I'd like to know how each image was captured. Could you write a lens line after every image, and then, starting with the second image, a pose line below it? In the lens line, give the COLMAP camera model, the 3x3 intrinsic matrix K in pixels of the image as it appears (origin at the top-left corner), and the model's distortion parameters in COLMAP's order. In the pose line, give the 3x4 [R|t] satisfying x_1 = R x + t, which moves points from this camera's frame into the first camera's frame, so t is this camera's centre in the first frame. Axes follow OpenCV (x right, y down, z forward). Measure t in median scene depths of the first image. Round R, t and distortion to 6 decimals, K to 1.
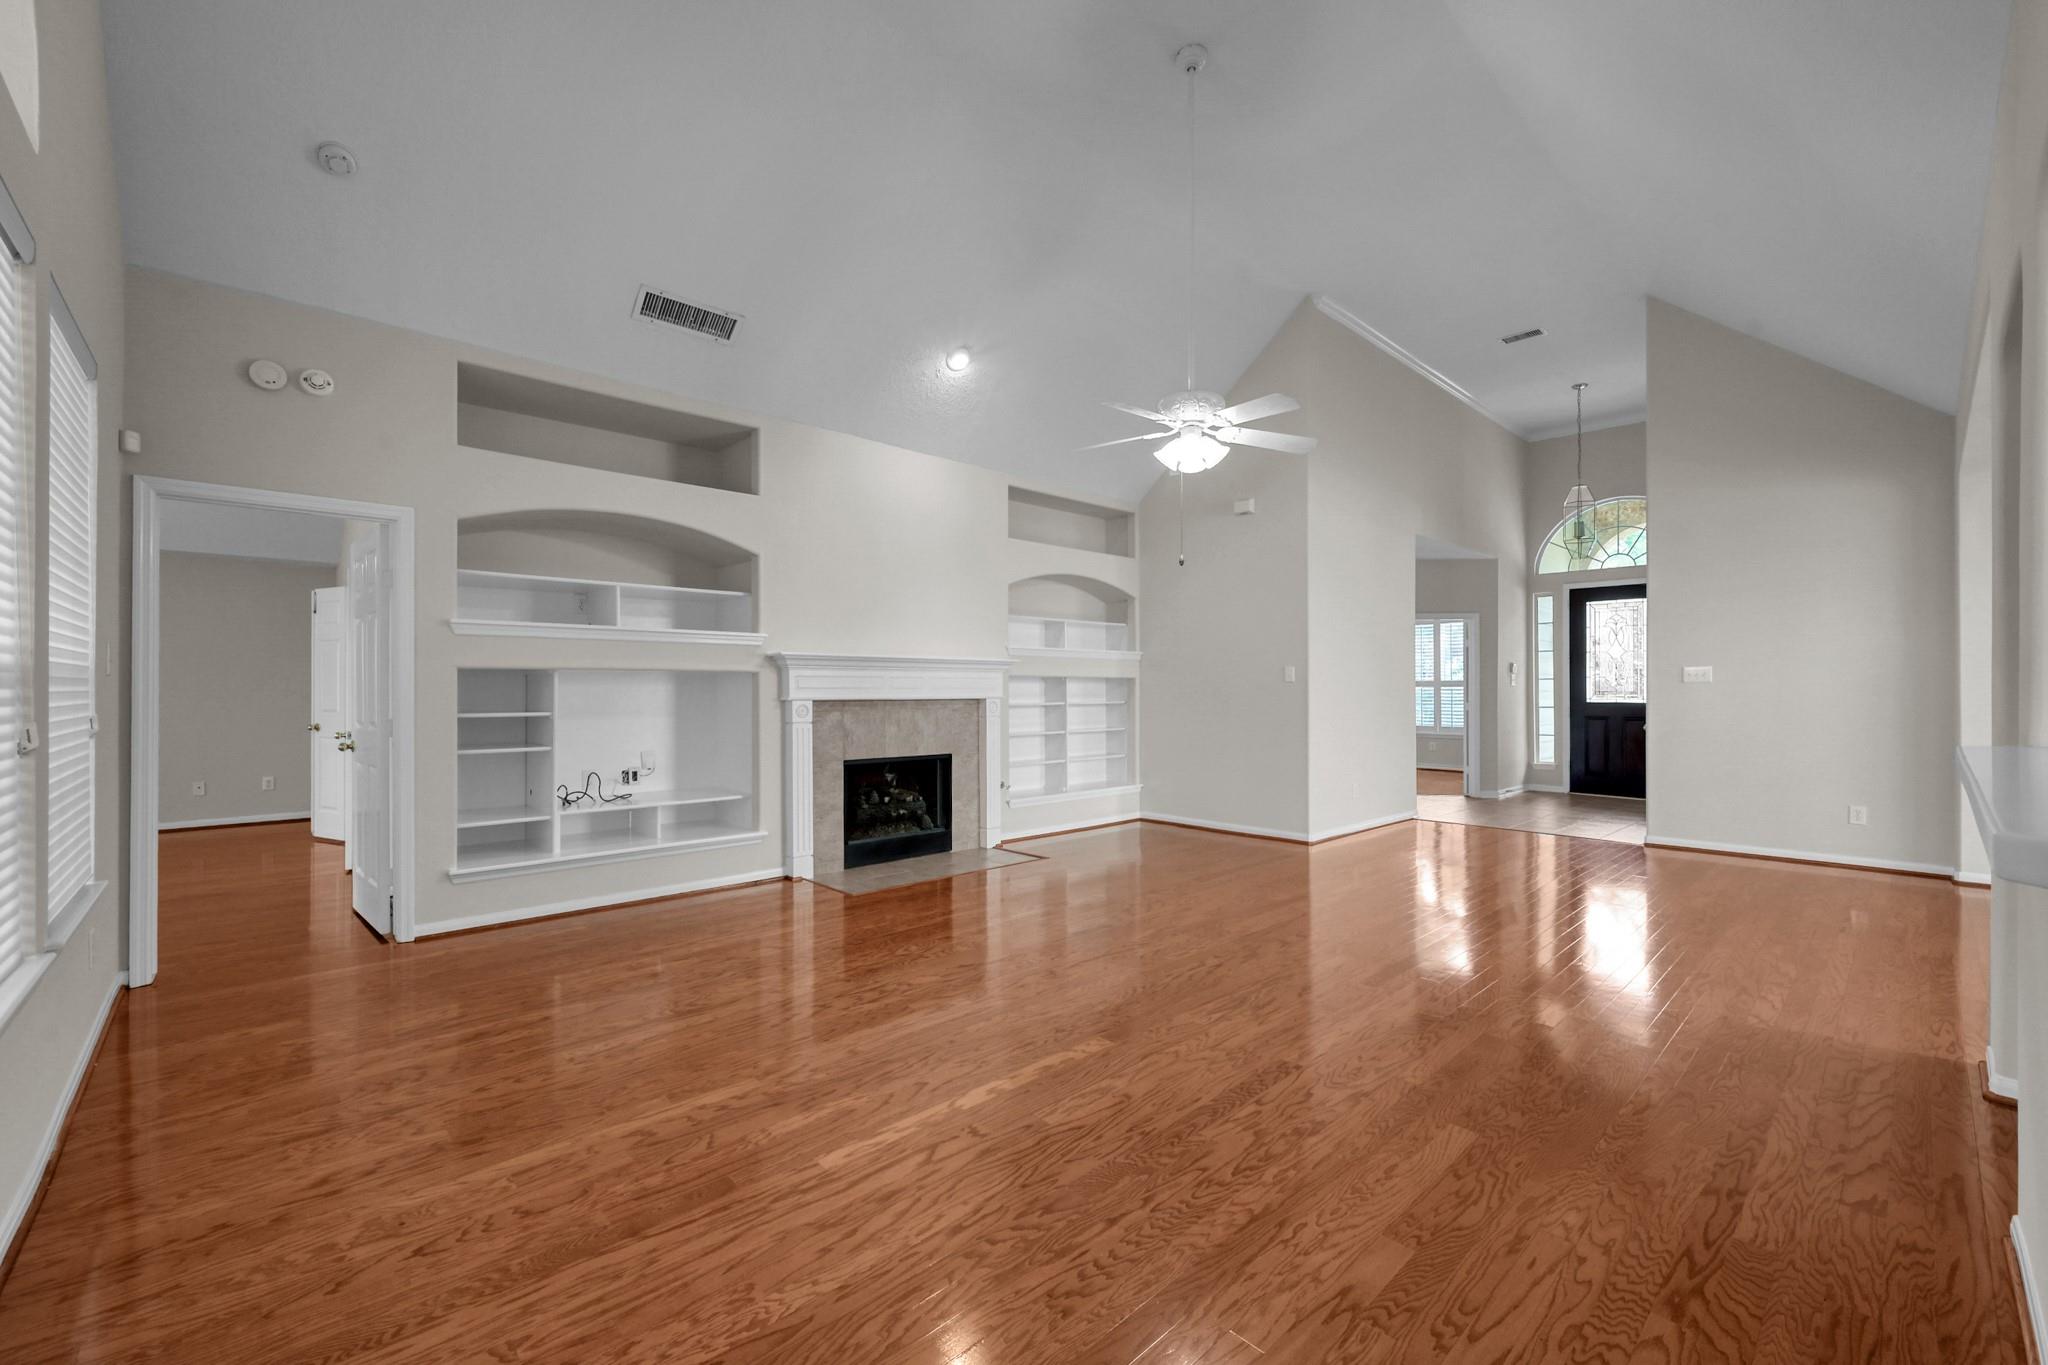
lens RADIAL K [[829.5, 0, 1028.1], [0, 829.5, 685.0], [0, 0, 1]] dist [-0.001303, 0.000079]
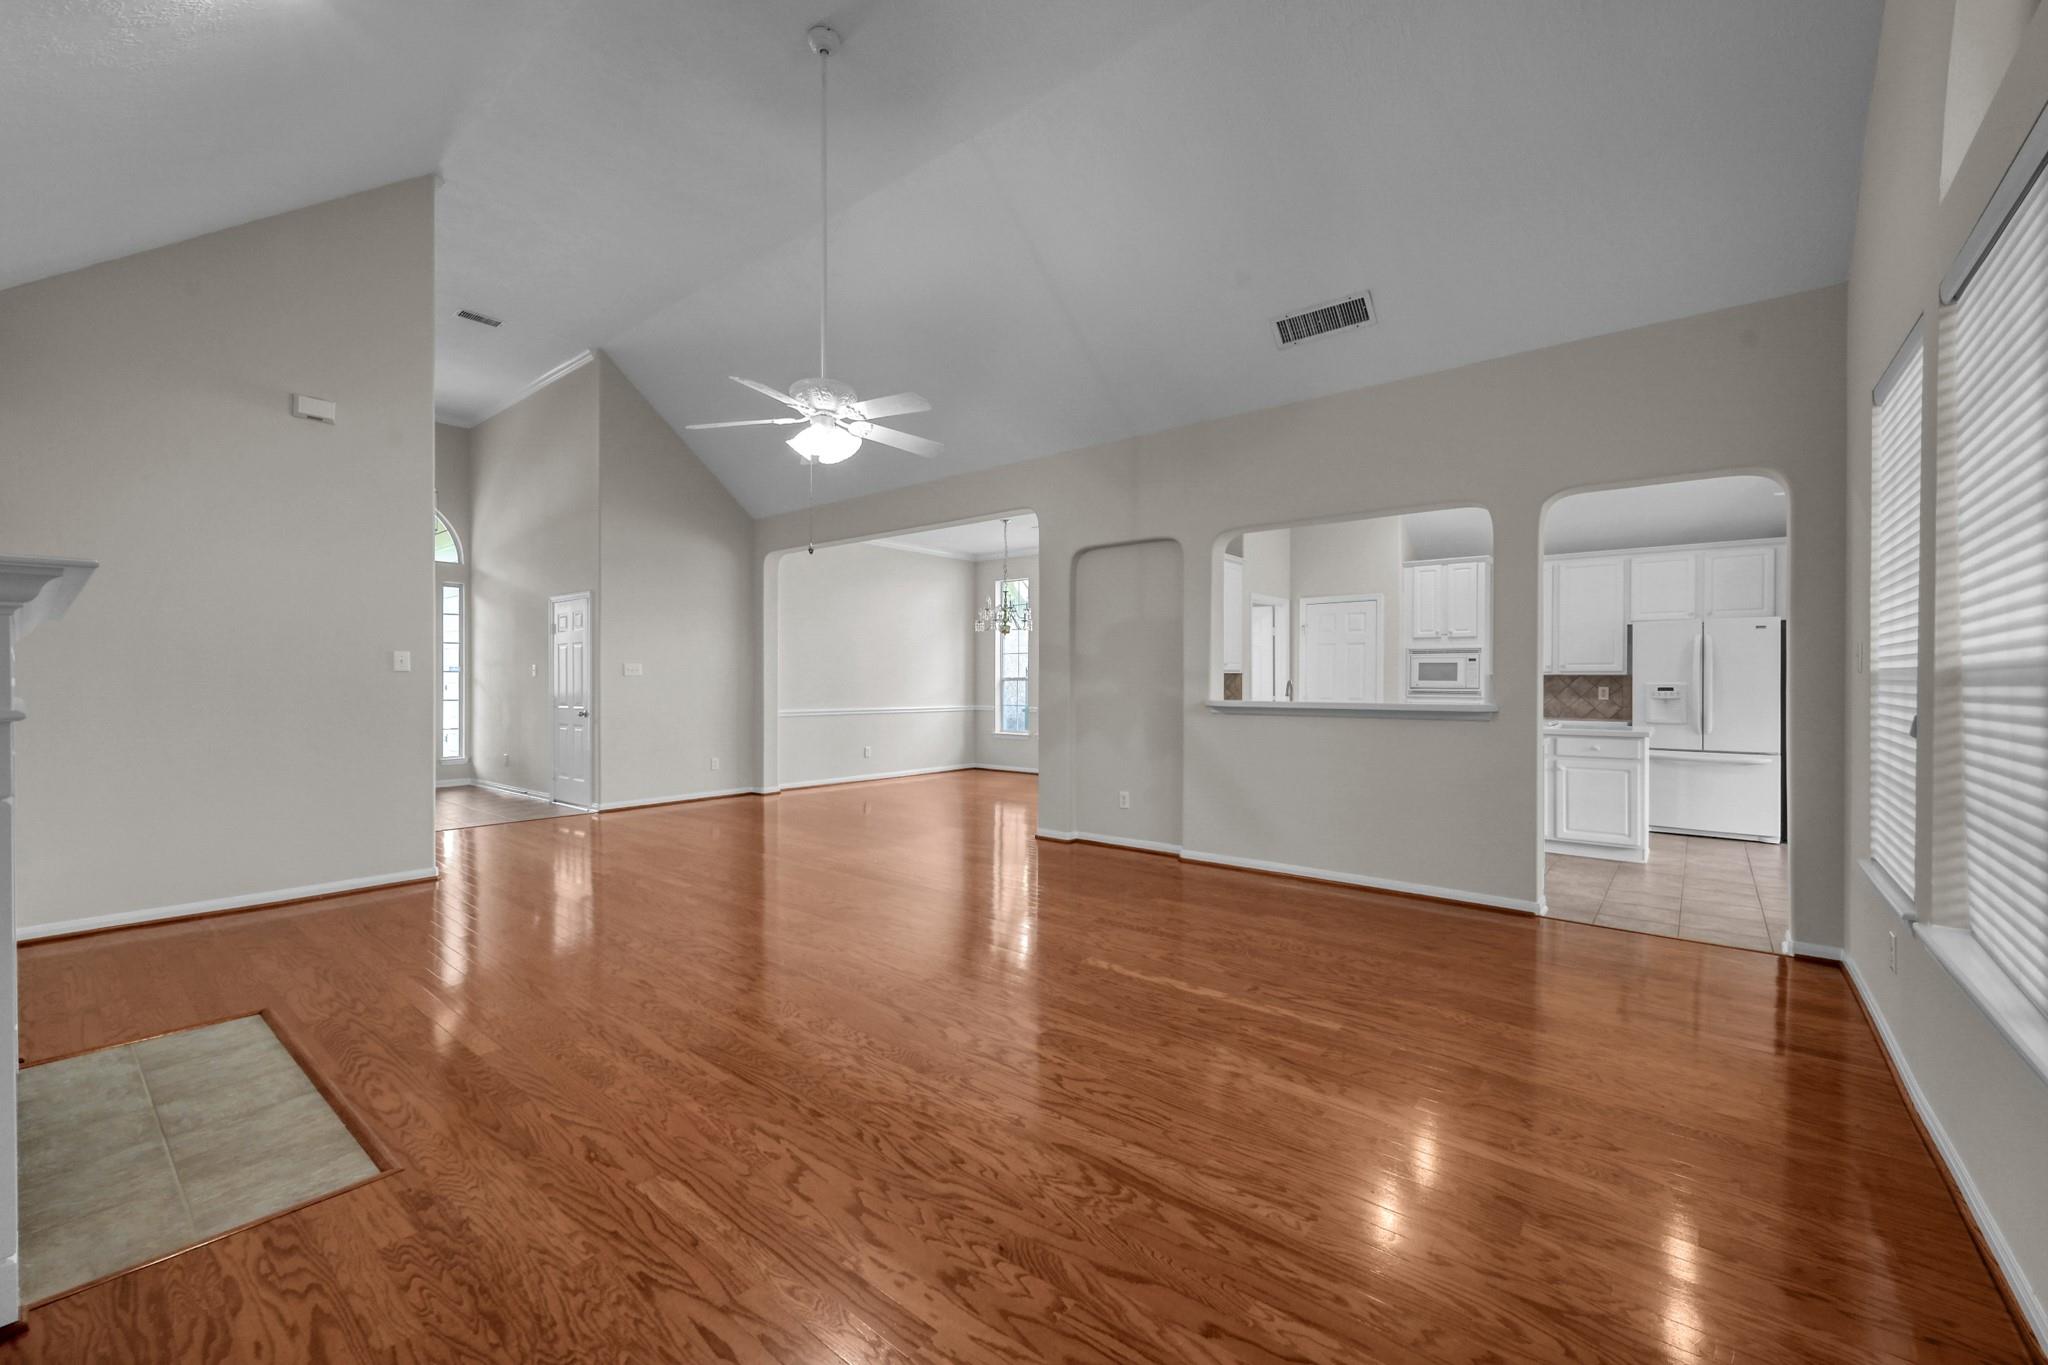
lens RADIAL K [[829.5, 0, 1012.9], [0, 829.5, 683.4], [0, 0, 1]] dist [-0.001303, 0.000079]
pose [[-0.126869, -0.000478, 0.991919, -0.555117], [-0.005525, 0.999985, -0.000225, 0.004292], [-0.991904, -0.005509, -0.126869, 0.617069]]
